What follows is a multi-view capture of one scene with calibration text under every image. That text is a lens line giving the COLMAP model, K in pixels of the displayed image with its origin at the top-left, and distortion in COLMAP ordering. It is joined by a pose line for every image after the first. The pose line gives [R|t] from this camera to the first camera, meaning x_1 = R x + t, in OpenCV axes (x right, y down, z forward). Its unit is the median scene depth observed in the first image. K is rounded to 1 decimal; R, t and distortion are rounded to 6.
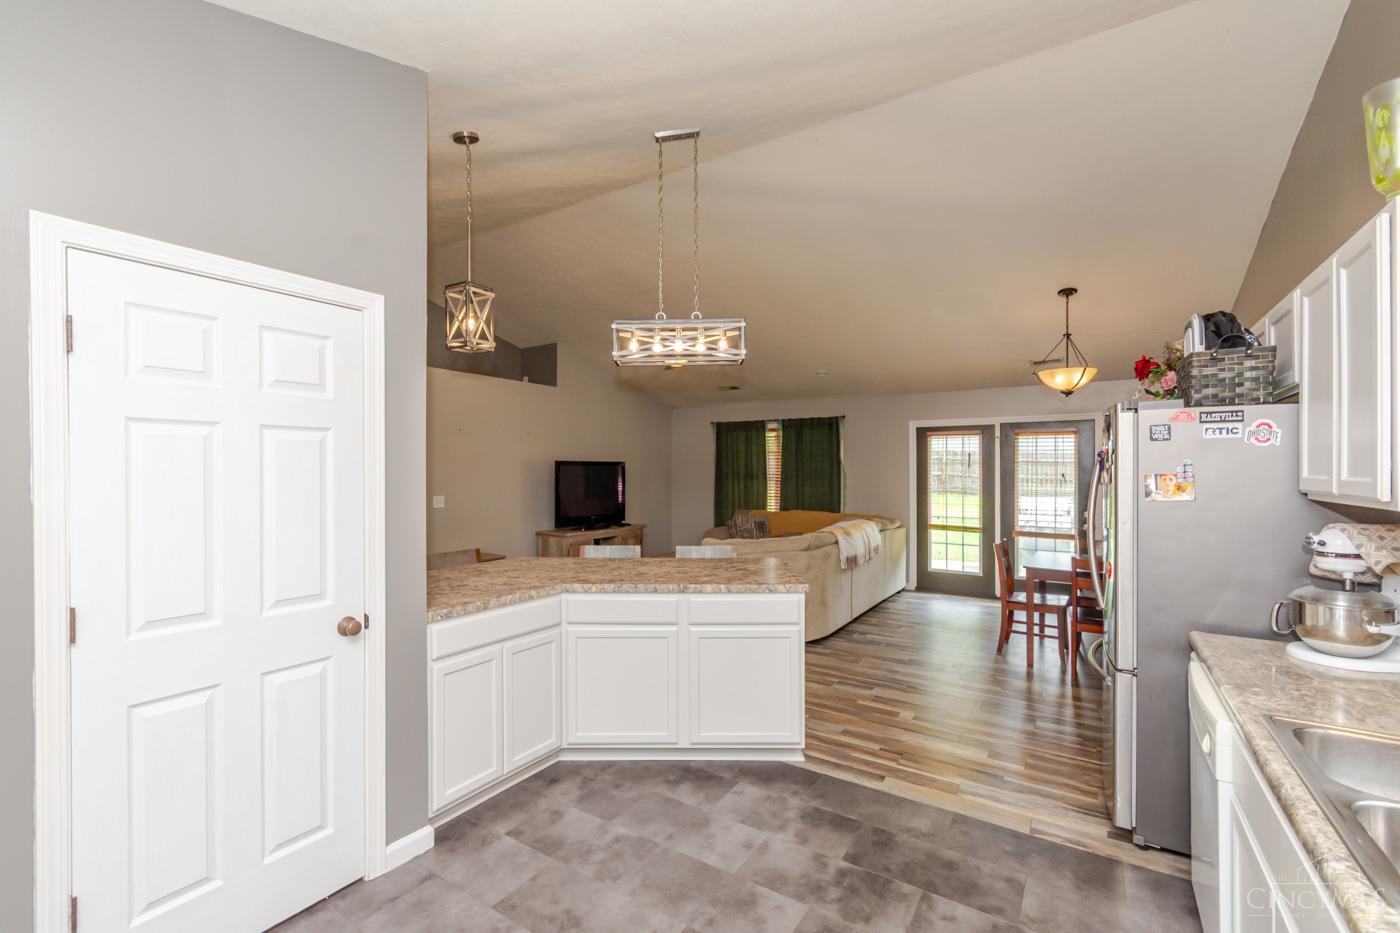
lens RADIAL K [[616.0, 0, 679.8], [0, 616.0, 465.9], [0, 0, 1]] dist [0.001086, -0.000057]
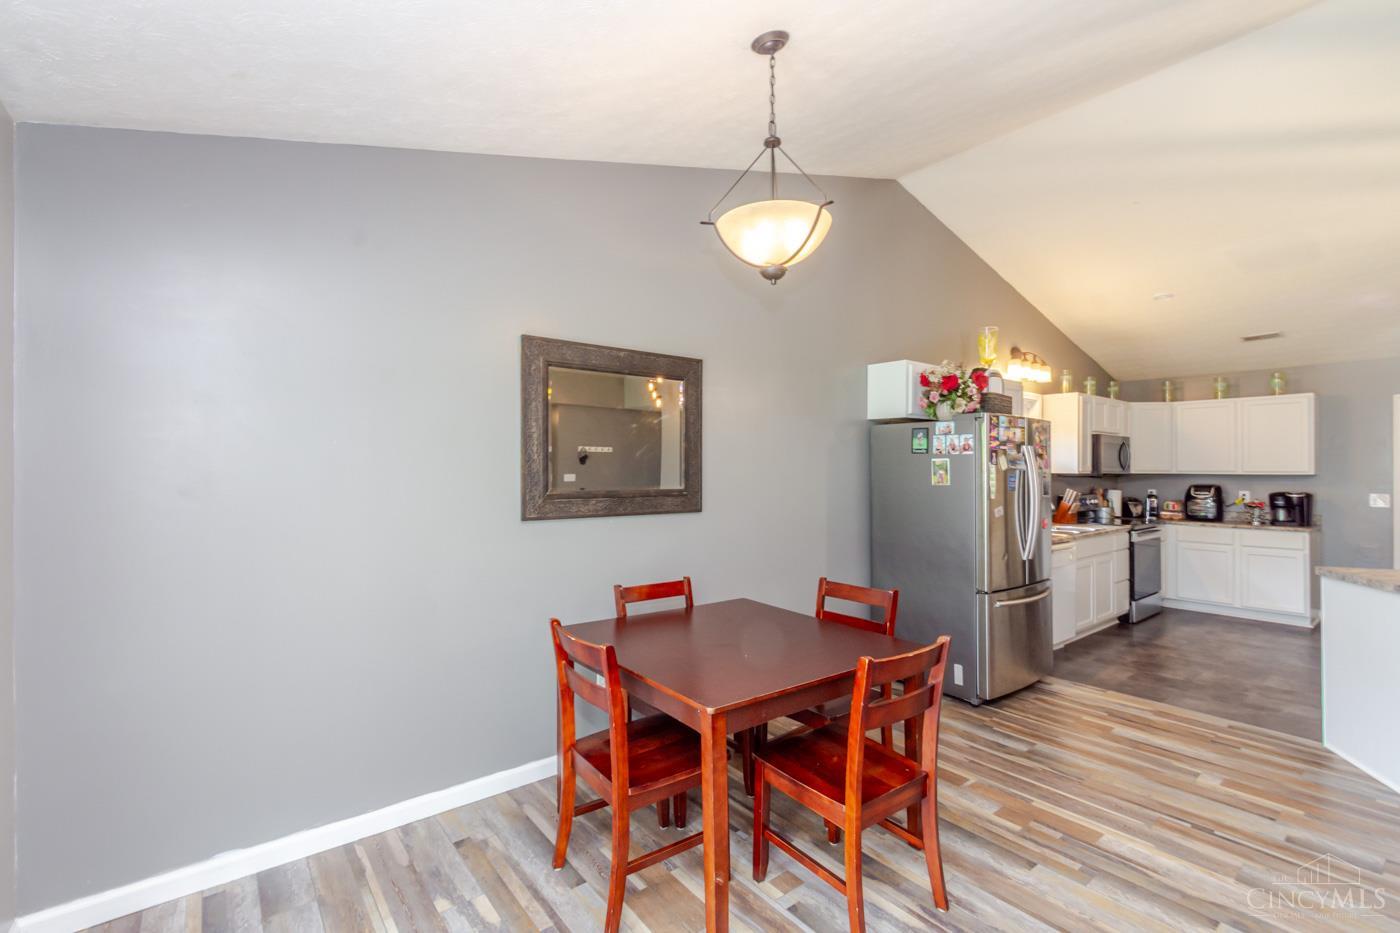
lens RADIAL K [[621.3, 0, 687.8], [0, 621.3, 455.4], [0, 0, 1]] dist [-0.000990, -0.000292]
pose [[-0.949884, 0.002930, 0.312590, 0.398586], [-0.005594, 0.999637, -0.026367, 0.015965], [-0.312554, -0.026795, -0.949522, 1.044987]]
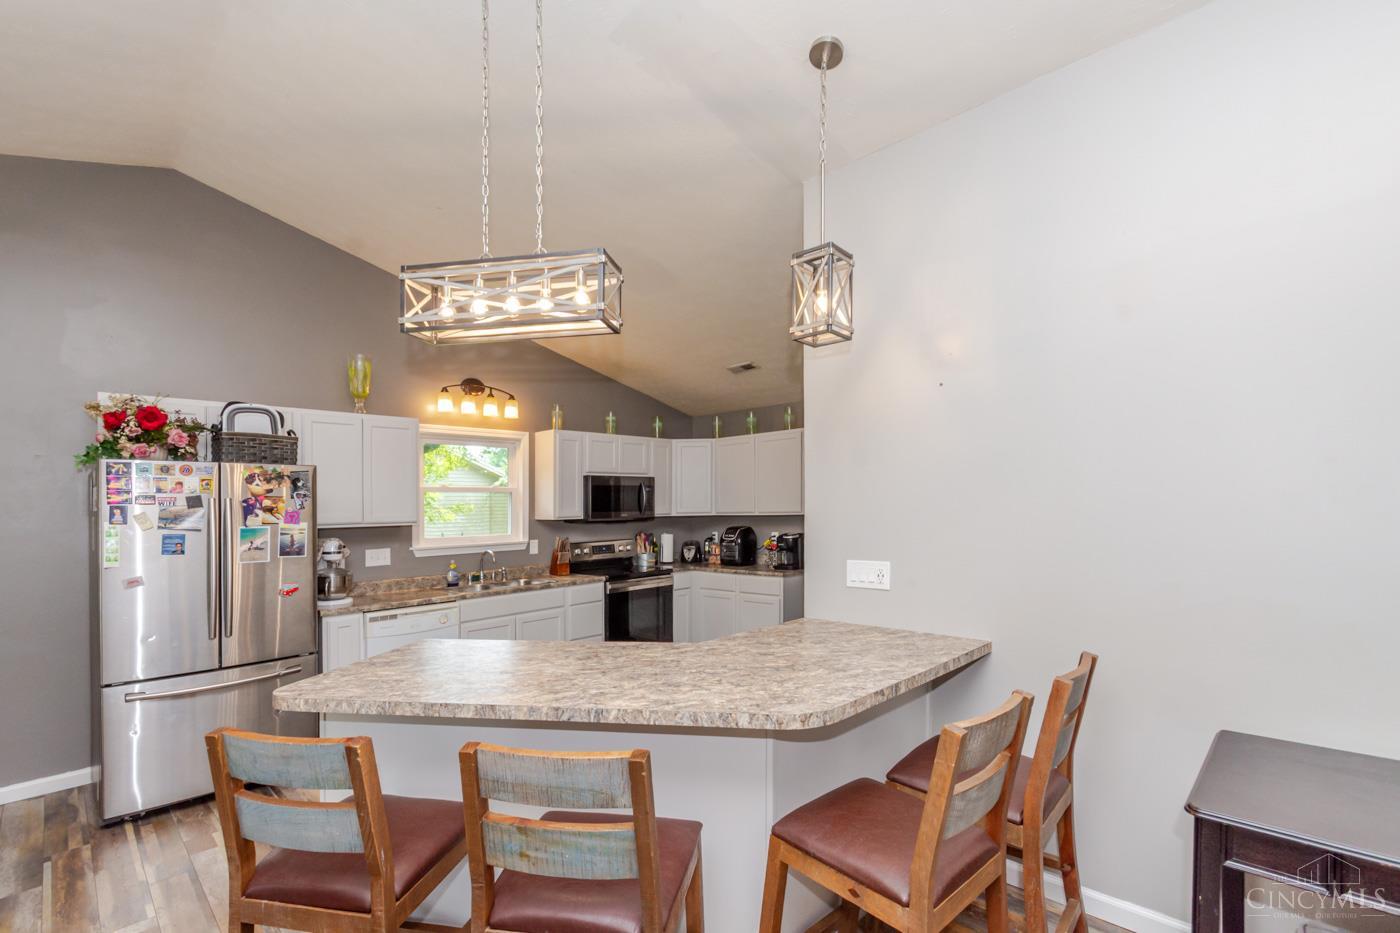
lens RADIAL K [[642.6, 0, 694.6], [0, 642.6, 506.8], [0, 0, 1]] dist [0.001385, 0.000481]
pose [[-0.983329, 0.018453, 0.180898, -0.151993], [0.018079, 0.999830, -0.003714, 0.005275], [-0.180935, -0.000382, -0.983495, 0.818037]]
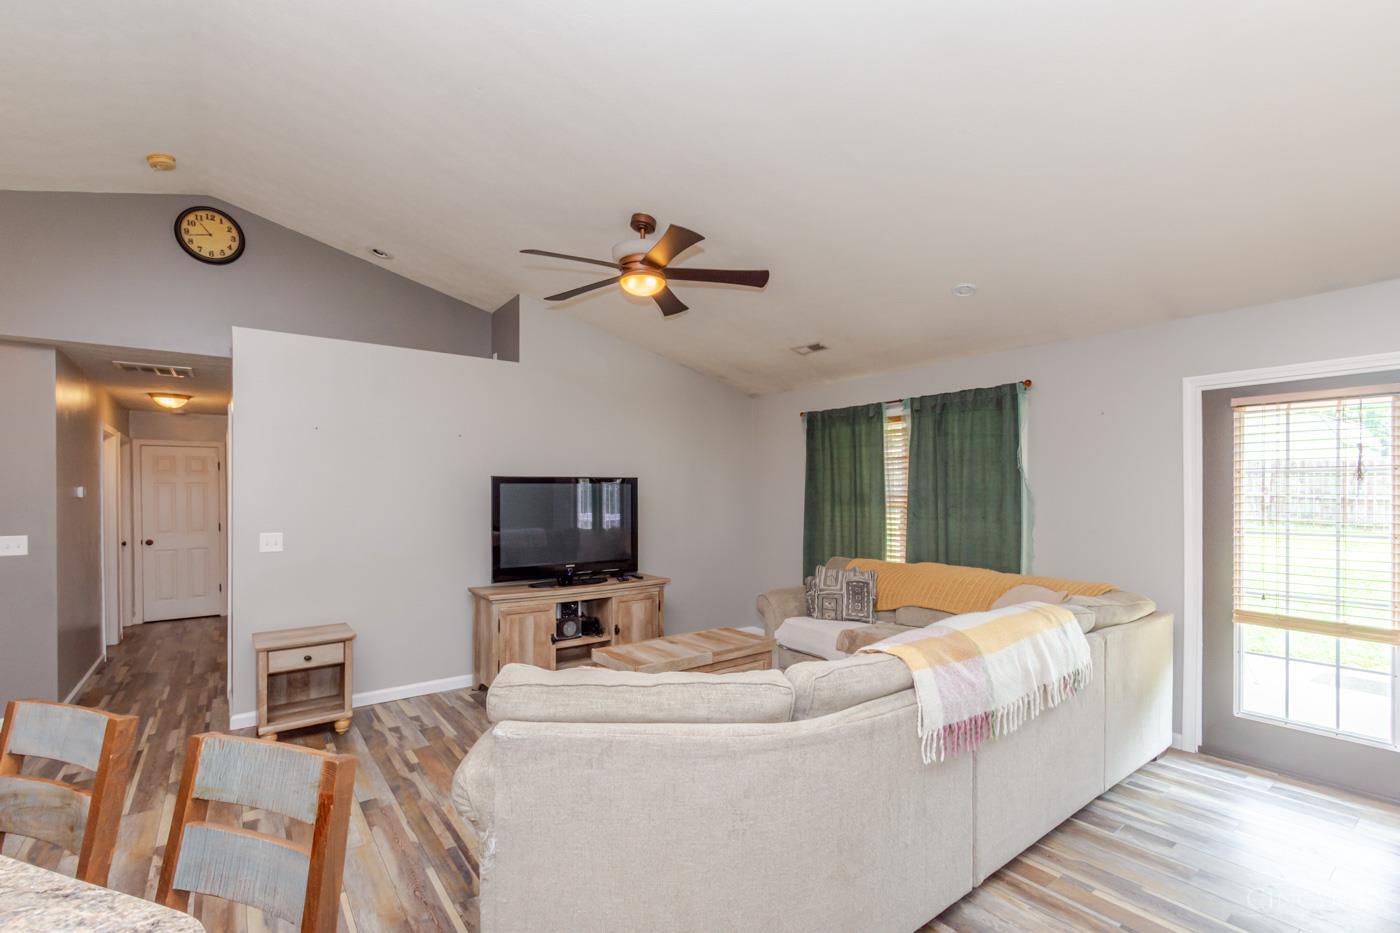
lens RADIAL K [[625.1, 0, 680.9], [0, 625.1, 497.2], [0, 0, 1]] dist [0.001108, 0.000015]
pose [[0.939457, -0.002362, -0.342659, 0.205199], [0.007644, 0.999872, 0.014065, 0.005298], [0.342582, -0.015833, 0.939355, 0.494199]]
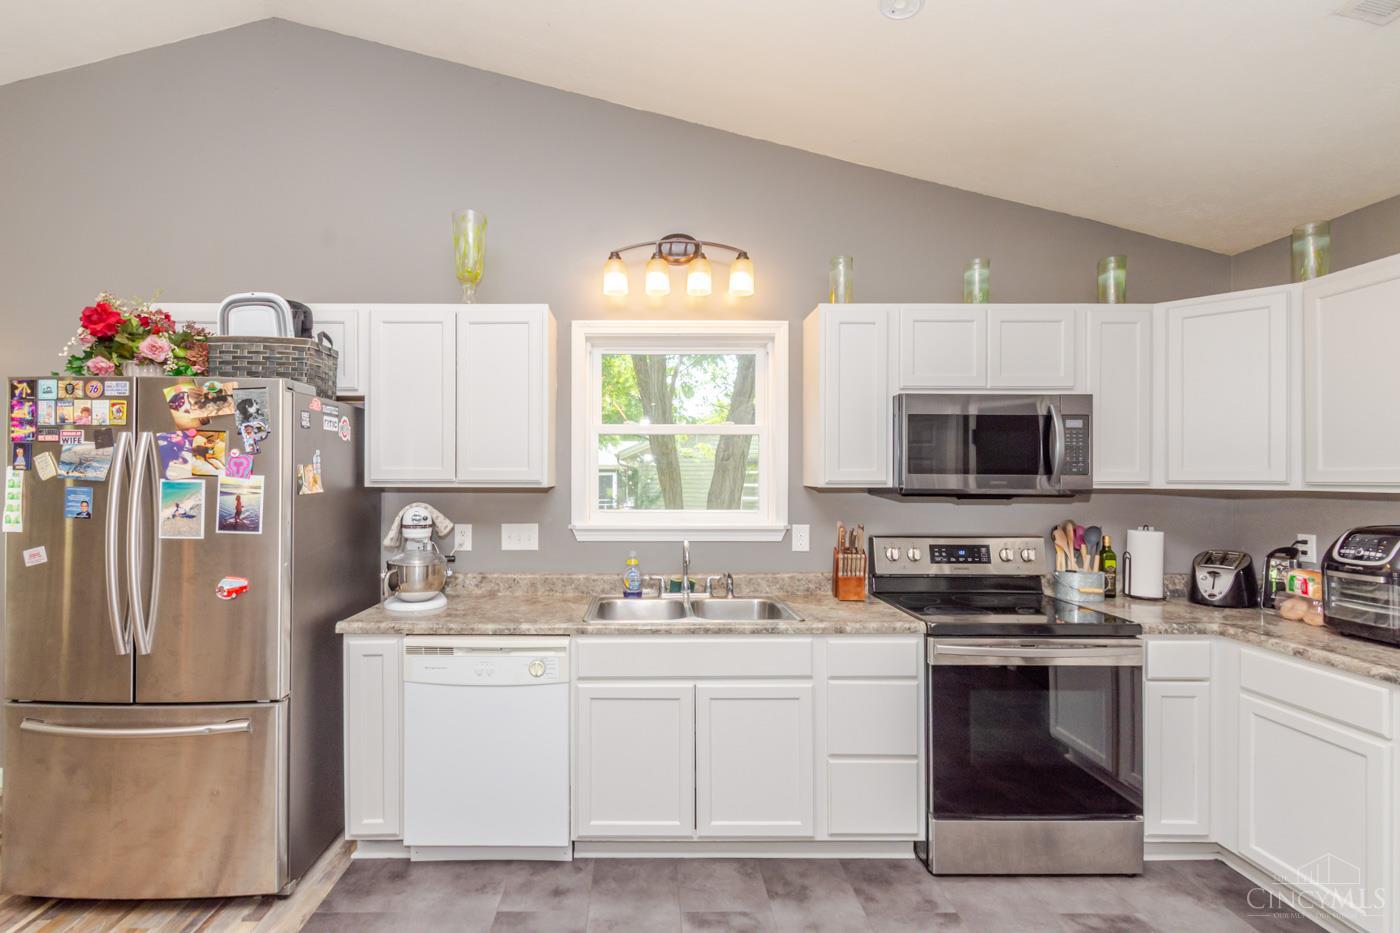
lens RADIAL K [[622.4, 0, 660.1], [0, 622.4, 470.9], [0, 0, 1]] dist [-0.000408, -0.000381]
pose [[-0.555998, 0.007314, 0.831151, -0.096849], [-0.007074, 0.999883, -0.013531, 0.010803], [-0.831153, -0.013403, -0.555882, 0.368264]]
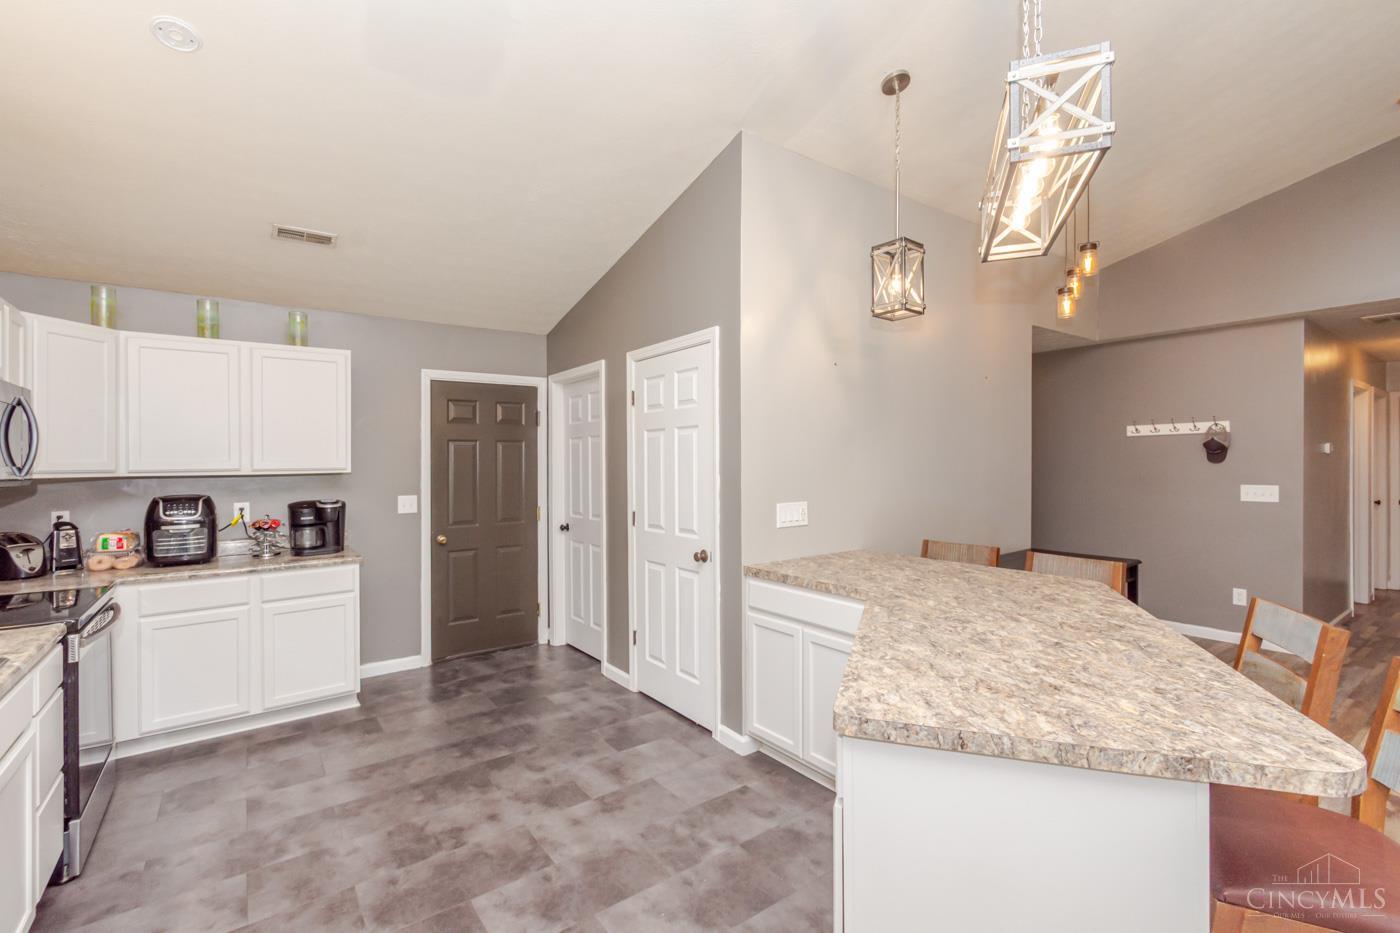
lens RADIAL K [[622.4, 0, 692.9], [0, 622.4, 463.9], [0, 0, 1]] dist [-0.000143, -0.000284]
pose [[-0.342976, 0.008845, -0.939303, 0.279506], [0.014053, 0.999892, 0.004284, 0.009187], [0.939239, -0.011731, -0.343063, 0.470024]]
